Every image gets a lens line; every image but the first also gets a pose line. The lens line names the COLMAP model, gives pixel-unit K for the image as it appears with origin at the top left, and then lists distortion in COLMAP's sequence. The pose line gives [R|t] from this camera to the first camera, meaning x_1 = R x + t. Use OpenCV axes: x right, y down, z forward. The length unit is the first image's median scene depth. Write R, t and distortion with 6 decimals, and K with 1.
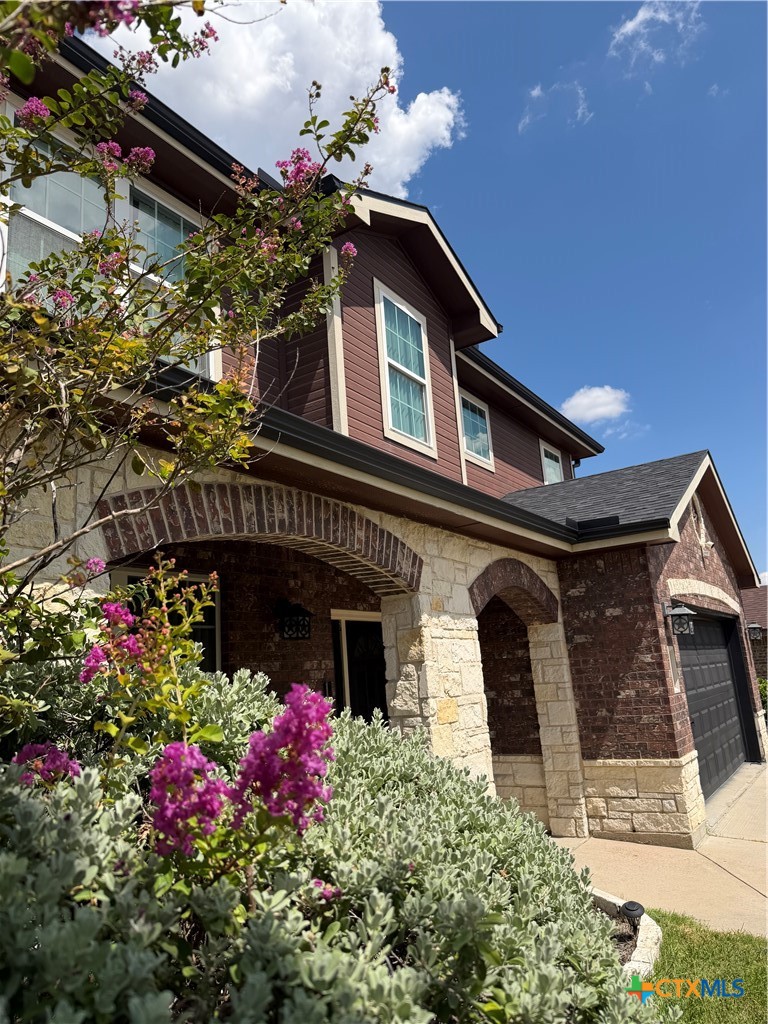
lens RADIAL K [[728.8, 0, 384.0], [0, 728.8, 512.0], [0, 0, 1]] dist [0.158486, -0.309826]
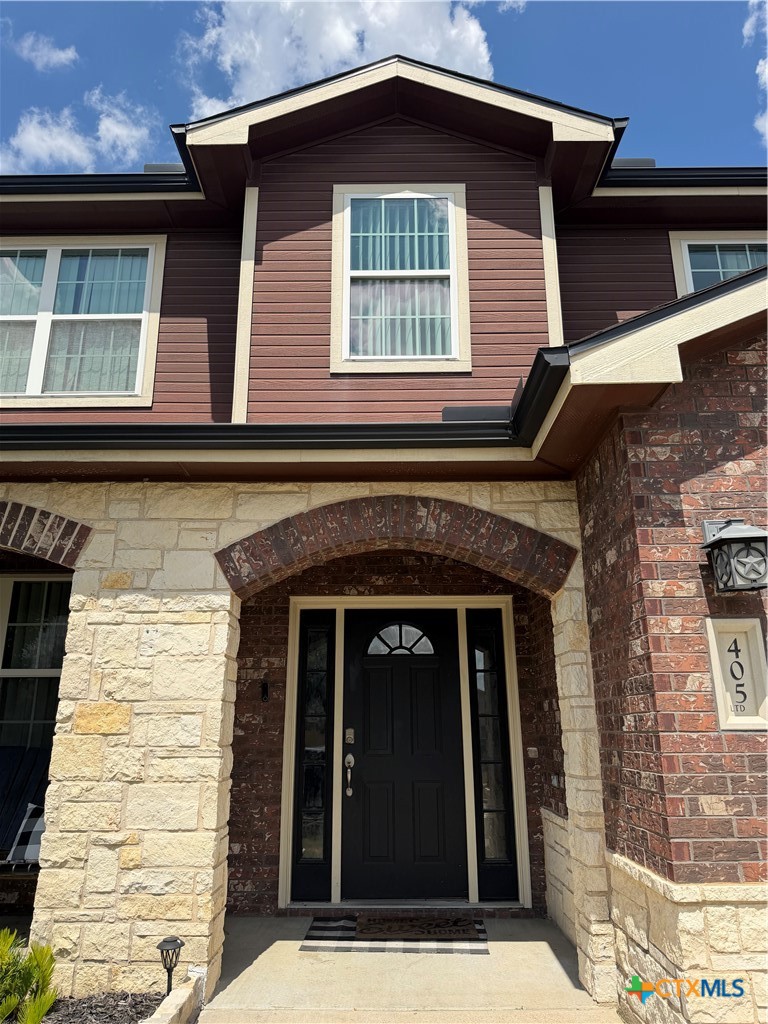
lens RADIAL K [[725.9, 0, 382.2], [0, 725.9, 508.3], [0, 0, 1]] dist [0.042699, -0.059982]
pose [[0.527088, -0.178395, -0.830875, 0.864922], [0.157989, 0.981244, -0.110456, 0.178848], [0.834996, -0.073049, 0.545386, 0.811239]]
